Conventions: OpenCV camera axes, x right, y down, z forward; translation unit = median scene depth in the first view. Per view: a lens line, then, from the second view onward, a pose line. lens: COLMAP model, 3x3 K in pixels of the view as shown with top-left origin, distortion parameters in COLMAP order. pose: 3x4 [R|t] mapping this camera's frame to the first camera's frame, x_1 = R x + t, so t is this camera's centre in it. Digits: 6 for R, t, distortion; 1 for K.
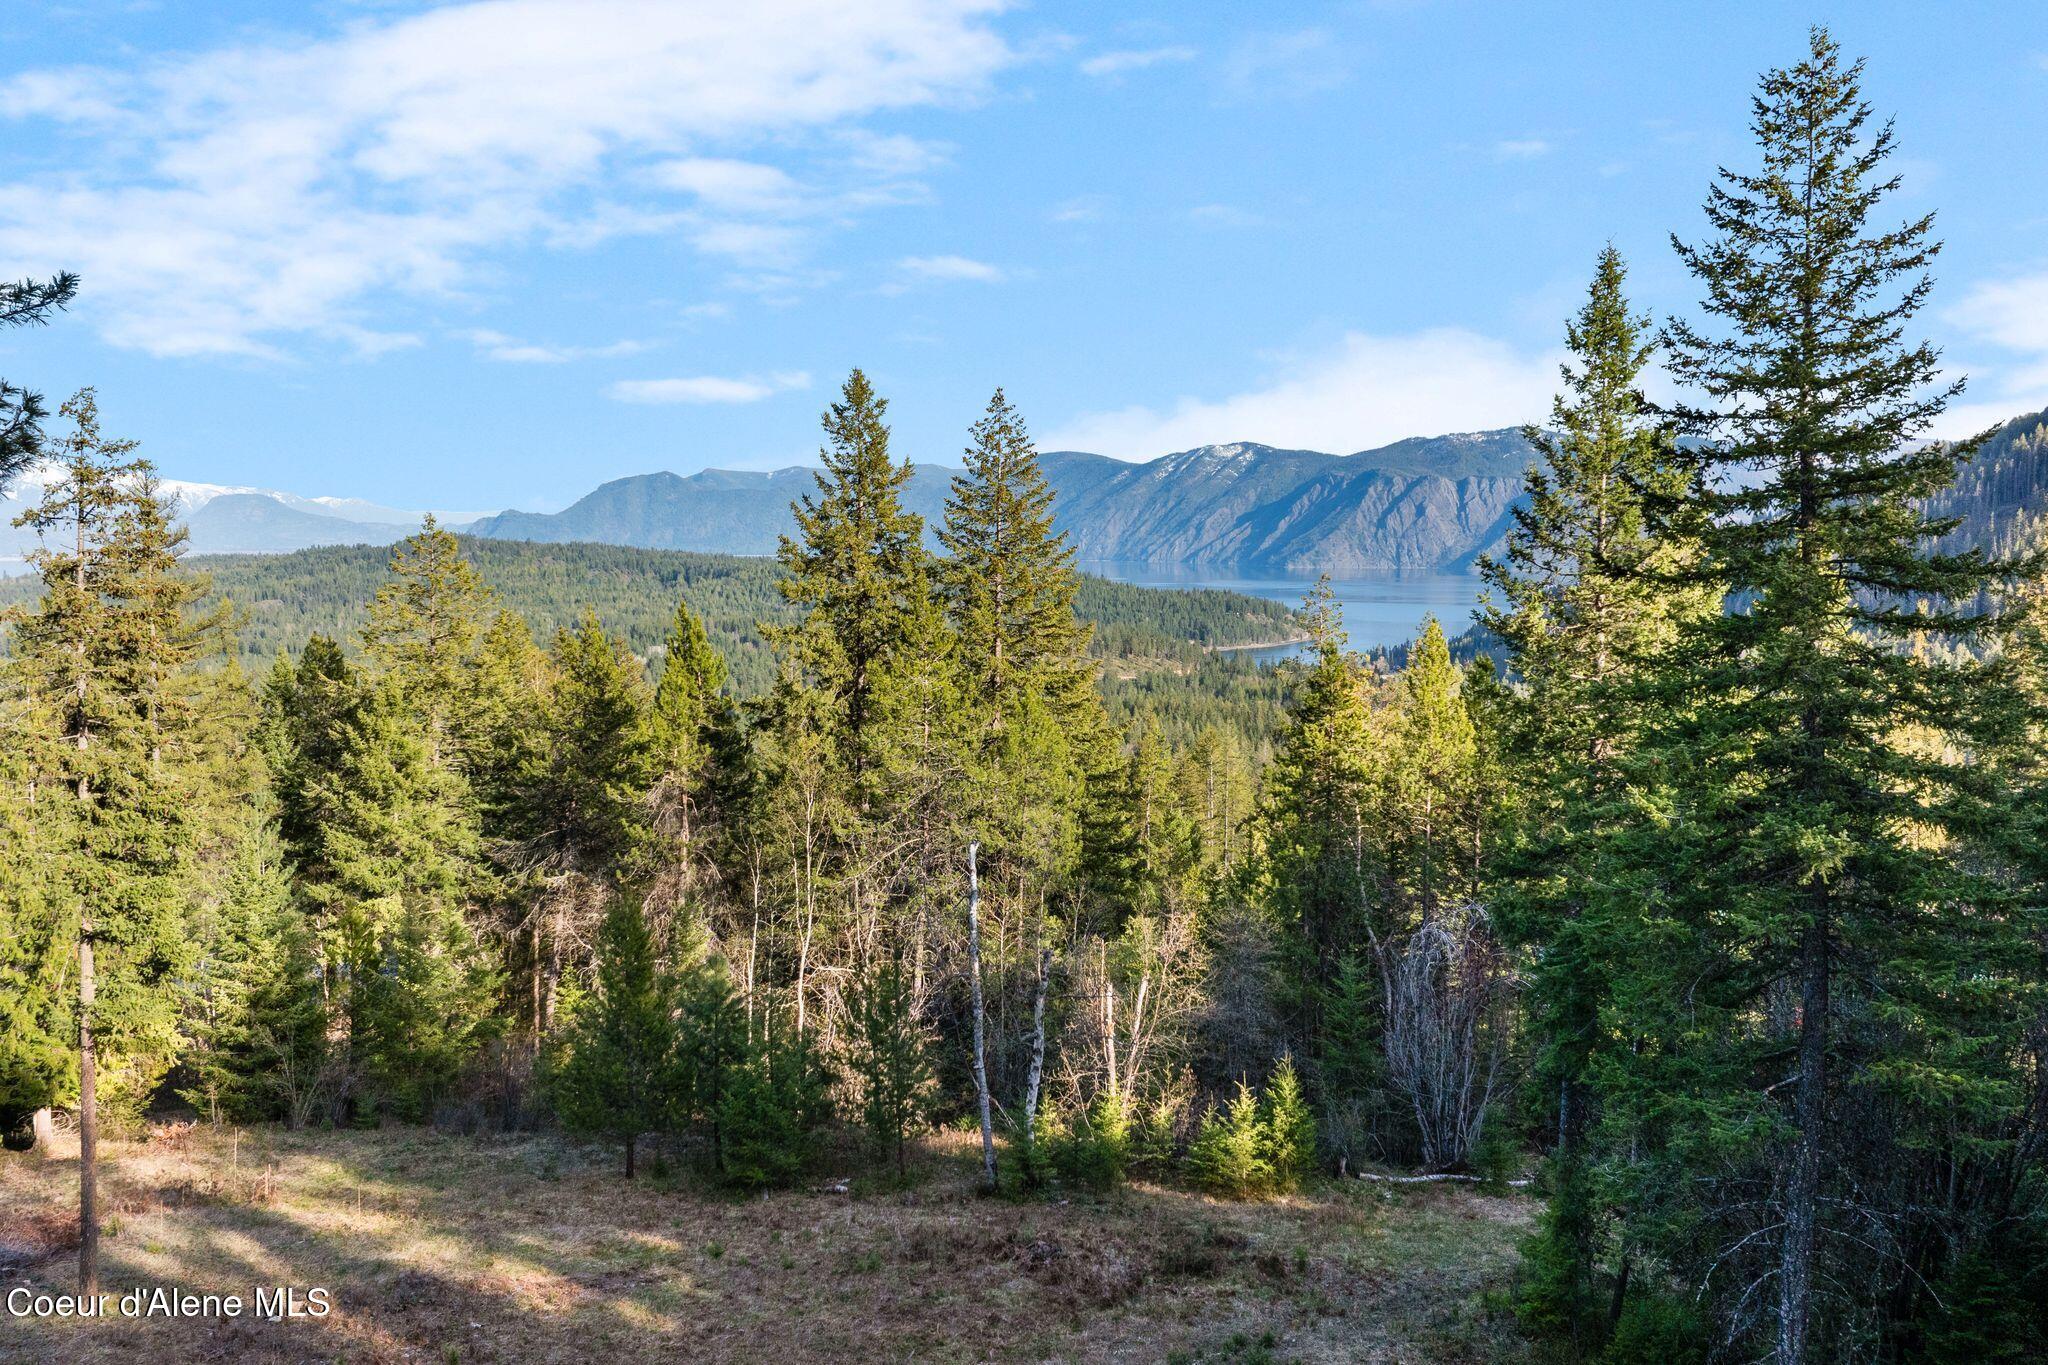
lens RADIAL K [[1728.0, 0, 1024.0], [0, 1728.0, 682.5], [0, 0, 1]] dist [-0.012870, 0.000497]
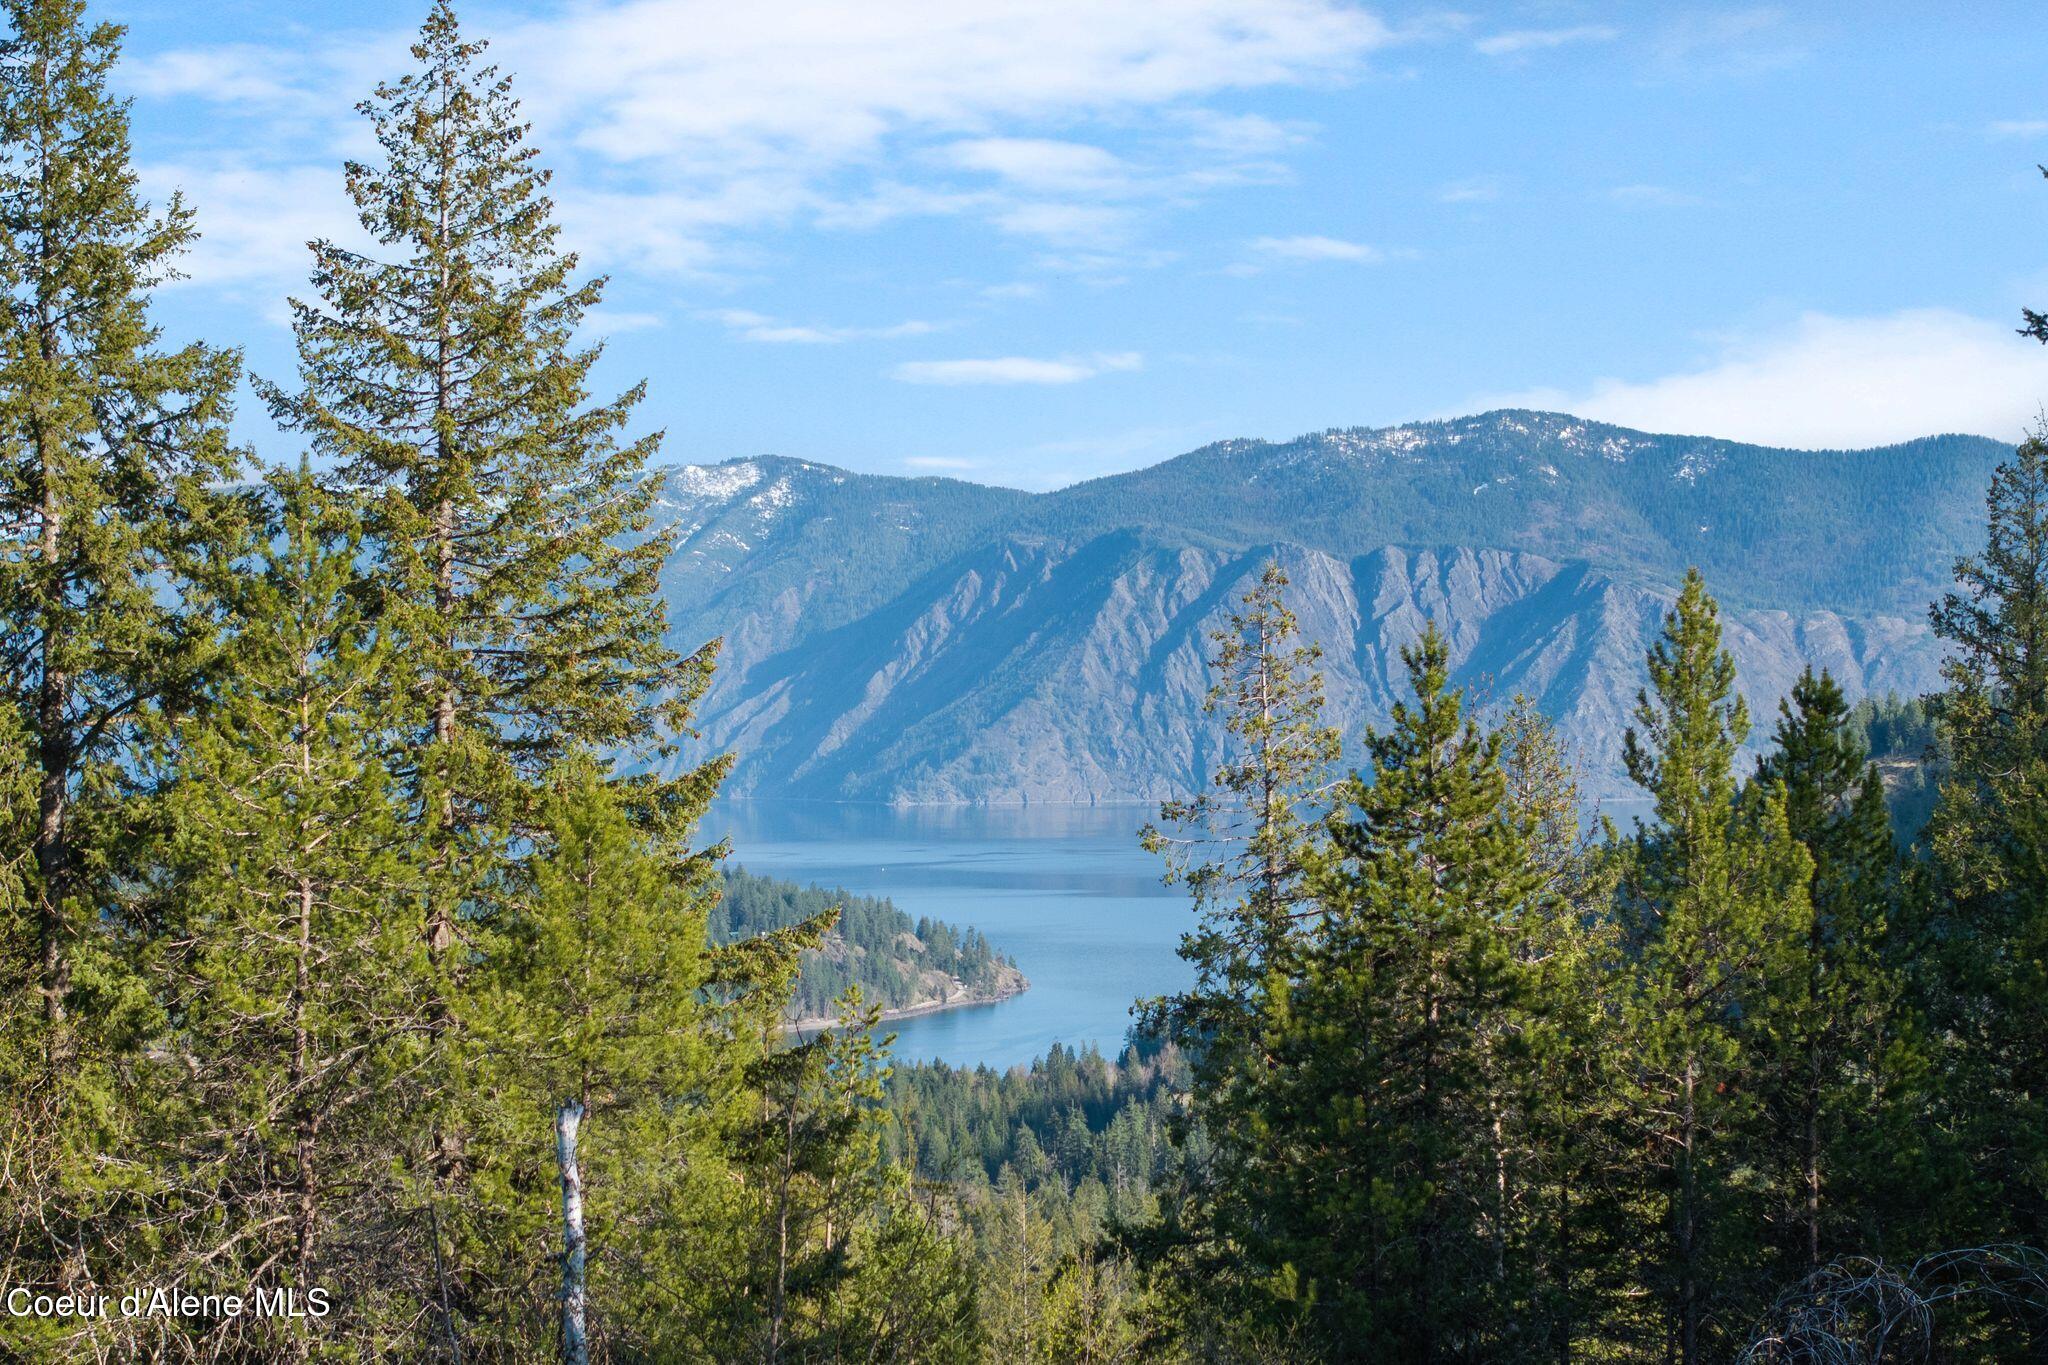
lens RADIAL K [[4935.8, 0, 1024.0], [0, 4935.8, 682.5], [0, 0, 1]] dist [-0.155469, 1.044909]
pose [[0.983778, -0.011692, 0.179007, -0.082279], [0.028553, 0.995358, -0.091906, 0.071383], [-0.177102, 0.095526, 0.979546, -0.009546]]
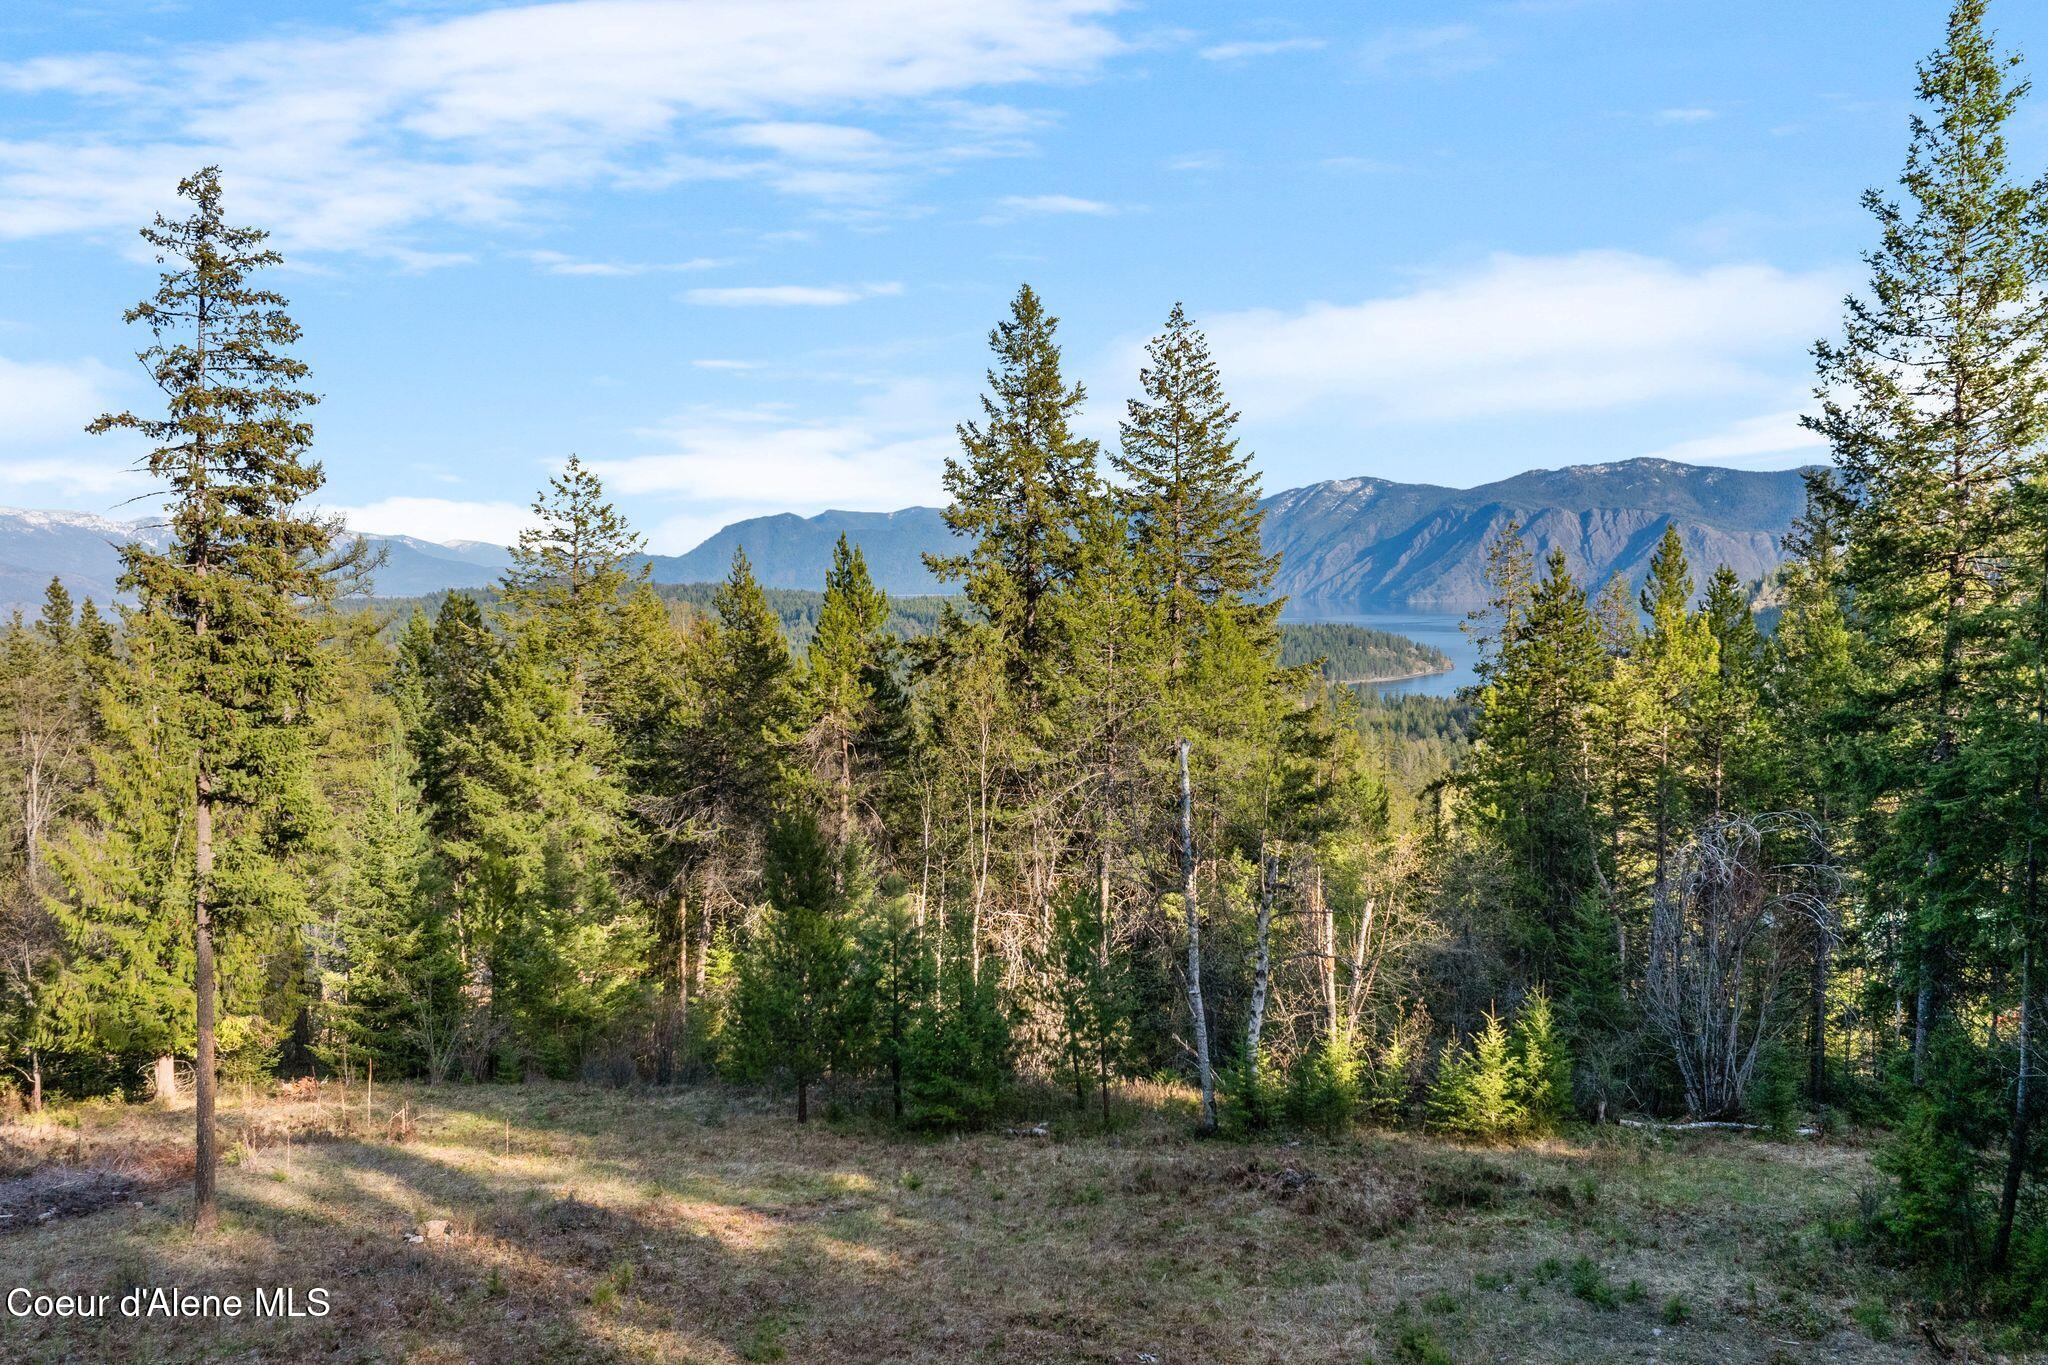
lens RADIAL K [[1722.9, 0, 1082.6], [0, 1722.9, 679.8], [0, 0, 1]] dist [-0.009059, -0.010426]
pose [[0.999359, -0.007299, -0.035033, -0.035786], [0.006431, 0.999671, -0.024833, 0.057815], [0.035203, 0.024592, 0.999078, 0.074714]]
